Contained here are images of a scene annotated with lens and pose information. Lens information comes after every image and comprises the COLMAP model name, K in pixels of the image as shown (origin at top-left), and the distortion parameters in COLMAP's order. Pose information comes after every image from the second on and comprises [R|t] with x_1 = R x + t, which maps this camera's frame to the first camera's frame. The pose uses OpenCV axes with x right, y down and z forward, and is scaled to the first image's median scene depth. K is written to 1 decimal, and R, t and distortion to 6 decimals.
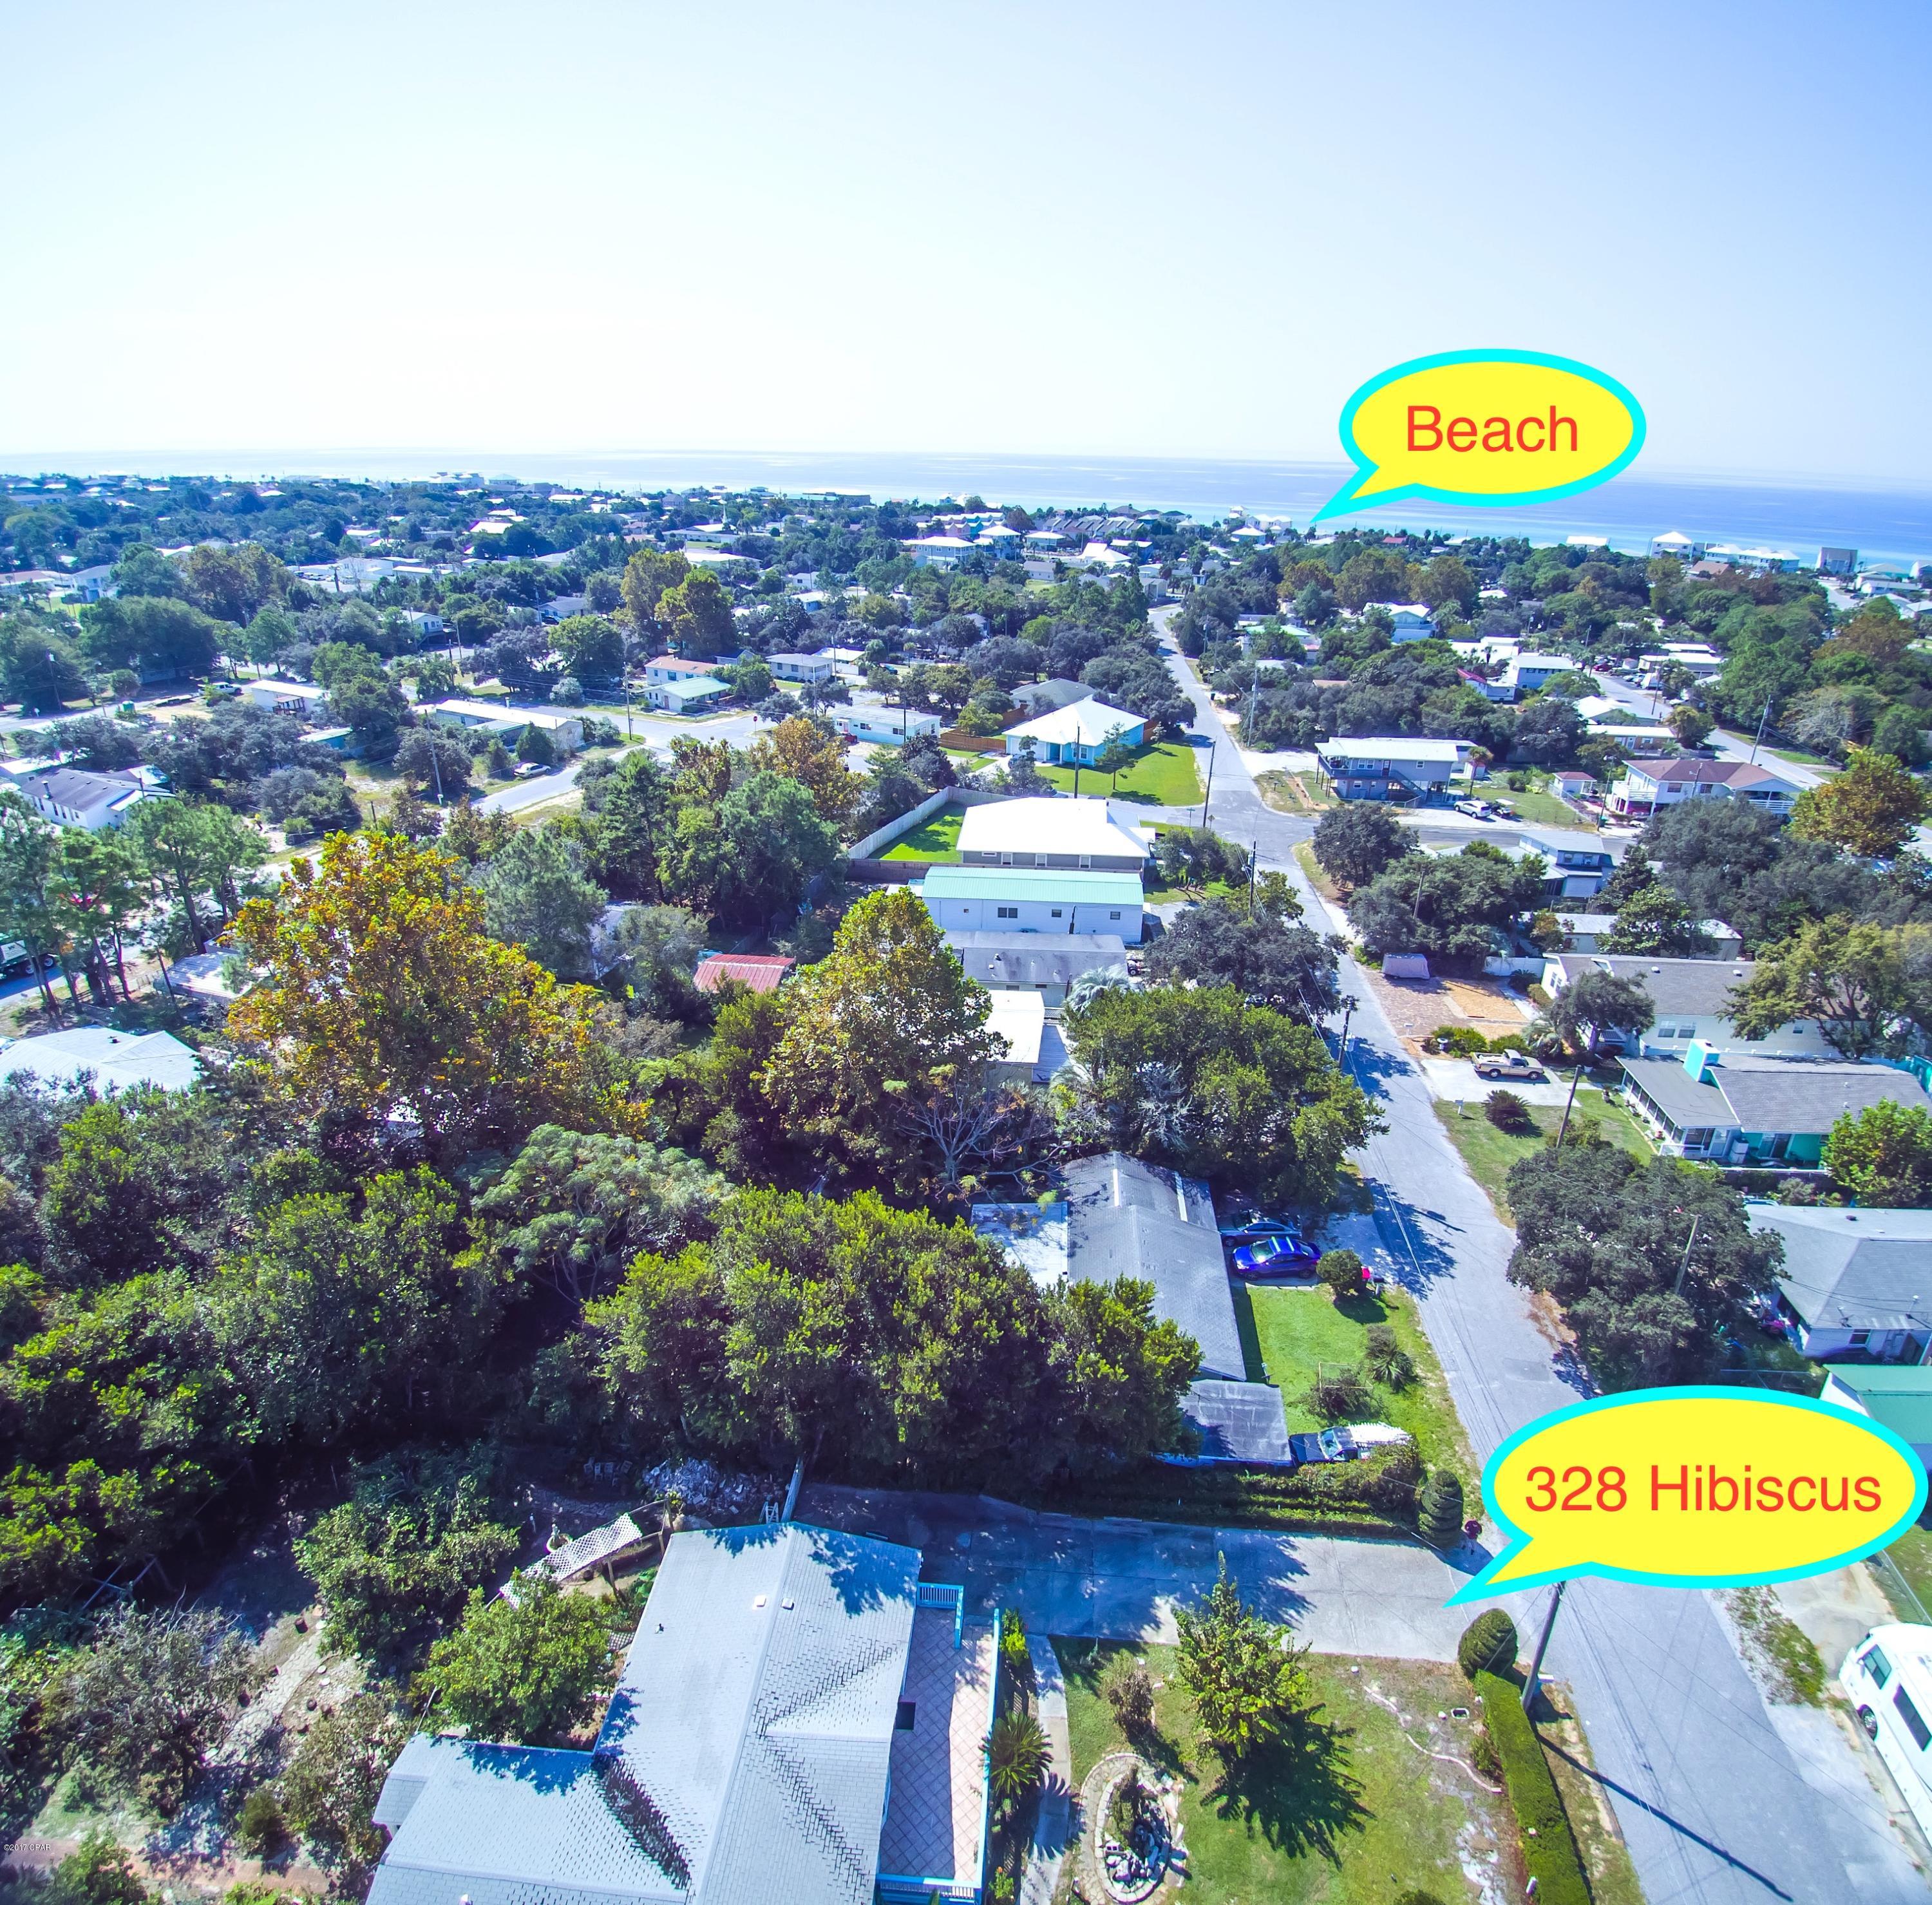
lens RADIAL K [[1136.0, 0, 966.0], [0, 1136.0, 952.5], [0, 0, 1]] dist [0.005264, -0.038103]
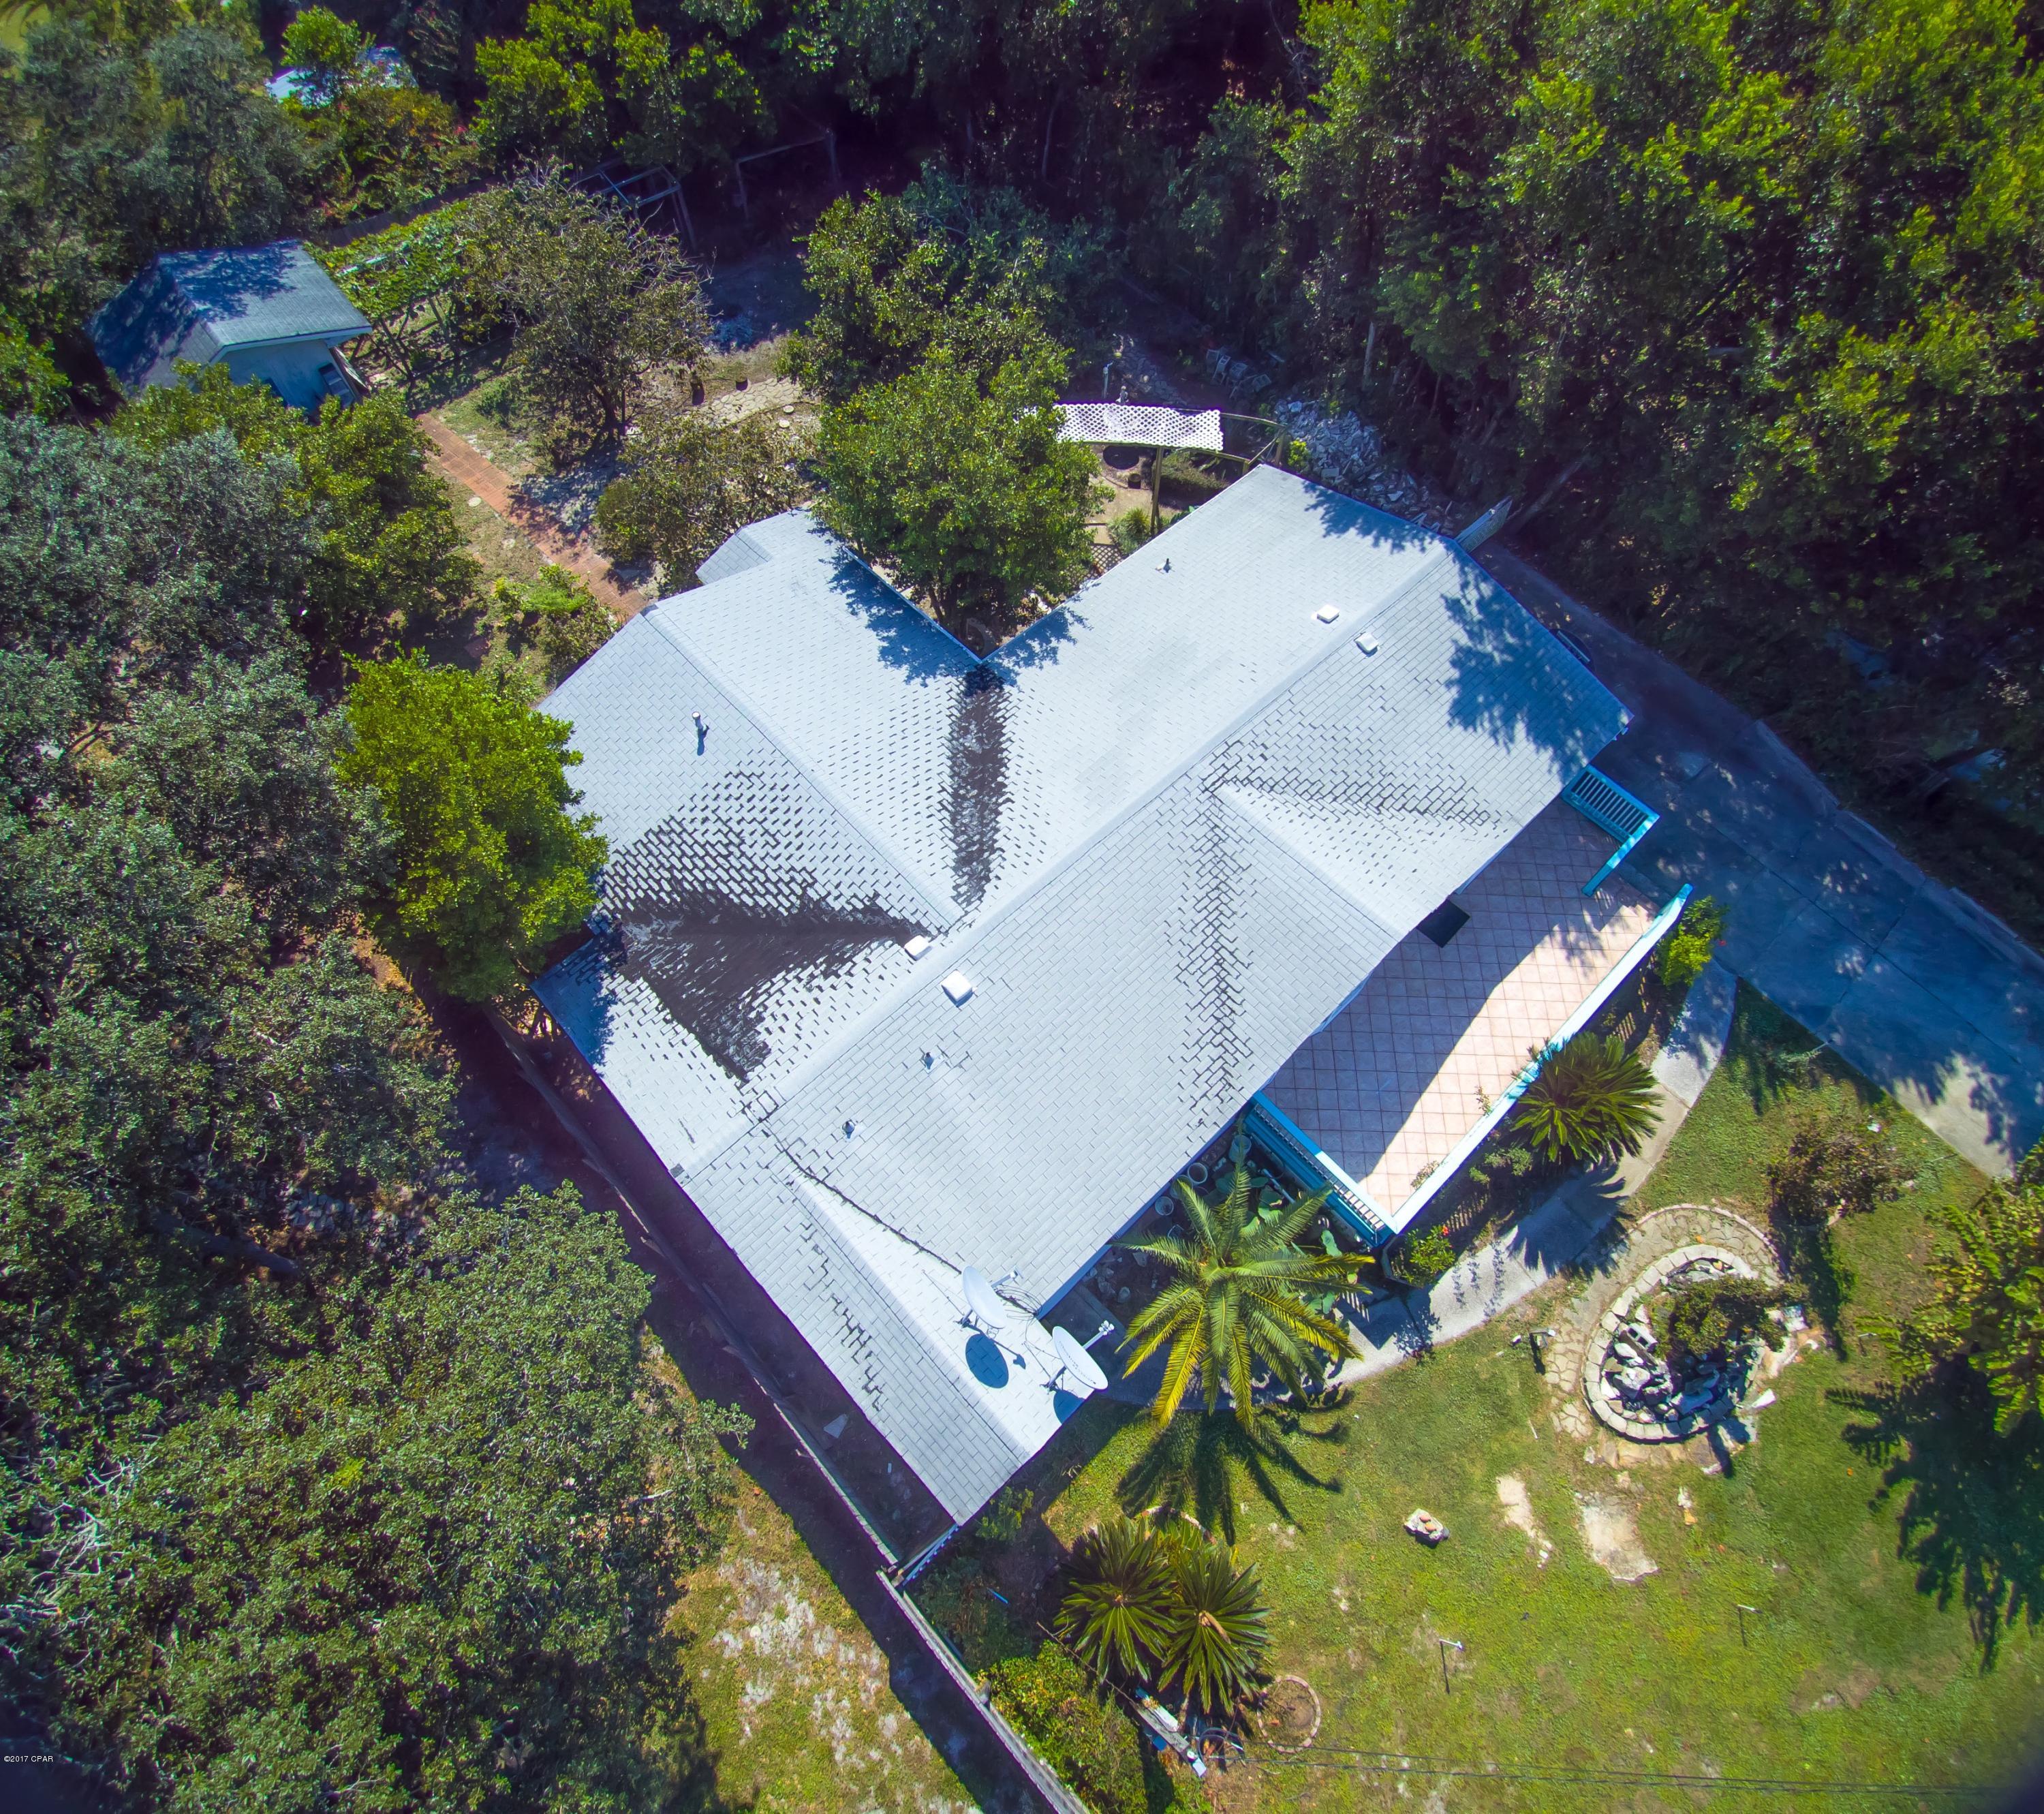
lens RADIAL K [[1262.6, 0, 1022.0], [0, 1262.6, 907.0], [0, 0, 1]] dist [-0.049495, -0.023473]
pose [[0.748200, 0.599394, -0.284472, -0.039967], [-0.289826, 0.680960, 0.672529, 0.341038], [0.596823, -0.420739, 0.683214, 0.495252]]
